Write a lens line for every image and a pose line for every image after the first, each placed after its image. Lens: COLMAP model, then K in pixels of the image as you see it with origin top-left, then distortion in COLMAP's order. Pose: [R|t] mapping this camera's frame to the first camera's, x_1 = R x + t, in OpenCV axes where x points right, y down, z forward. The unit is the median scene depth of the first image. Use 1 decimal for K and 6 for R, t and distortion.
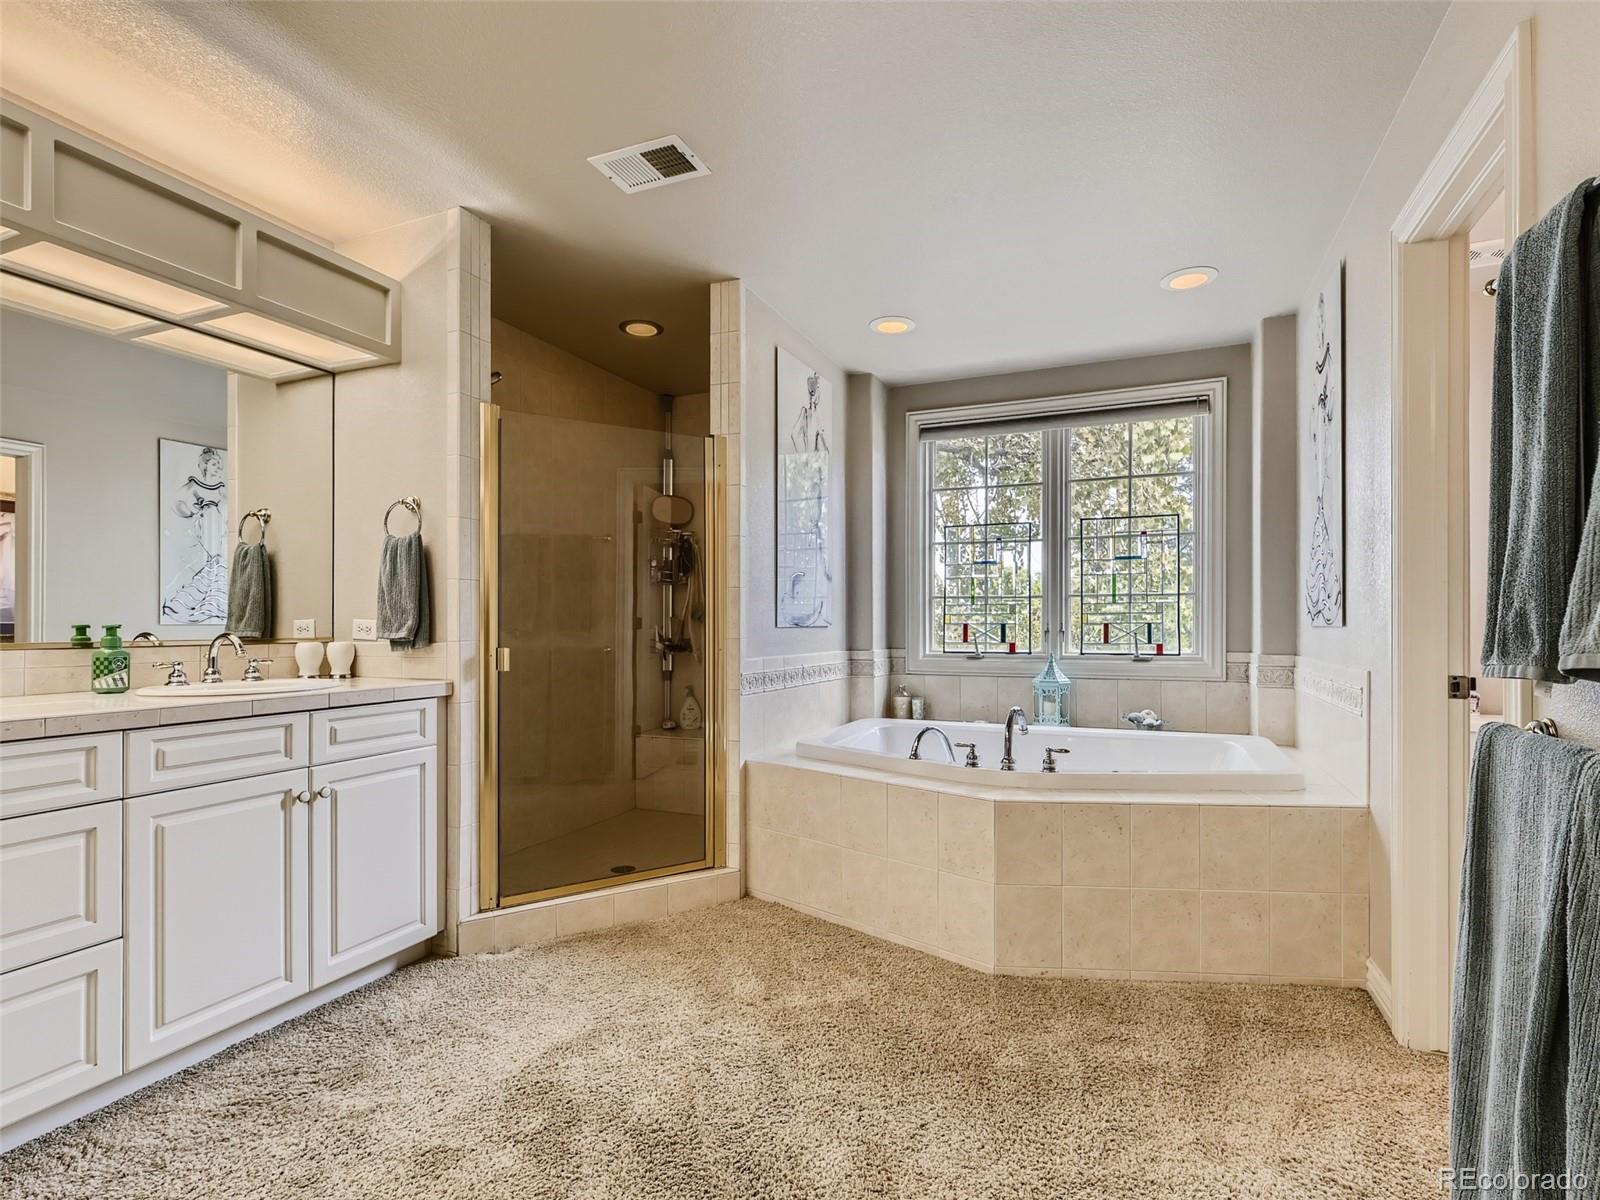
lens RADIAL K [[798.7, 0, 810.1], [0, 798.7, 614.9], [0, 0, 1]] dist [0.004626, 0.000373]
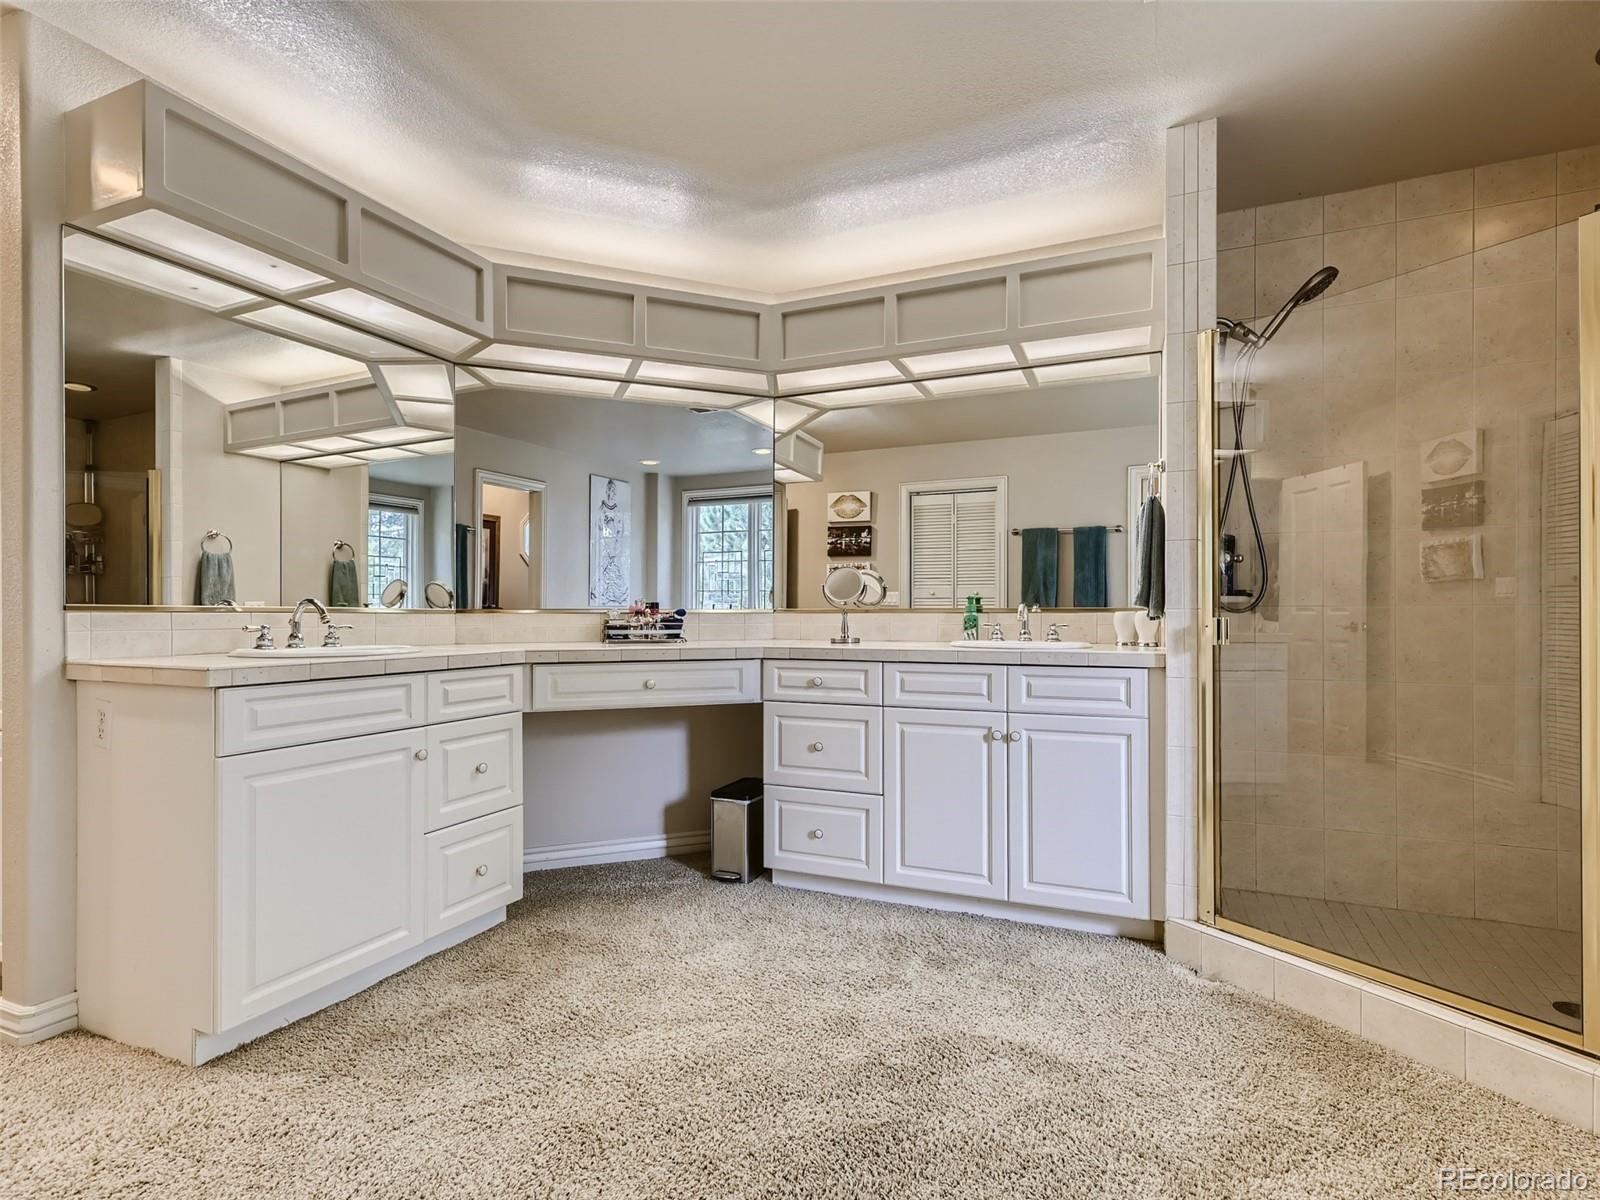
lens RADIAL K [[798.7, 0, 814.7], [0, 798.7, 607.8], [0, 0, 1]] dist [0.004626, 0.000373]
pose [[-0.019620, -0.006906, -0.999784, 0.543402], [0.012239, 0.999900, -0.007147, 0.037559], [0.999733, -0.012377, -0.019533, 0.705513]]
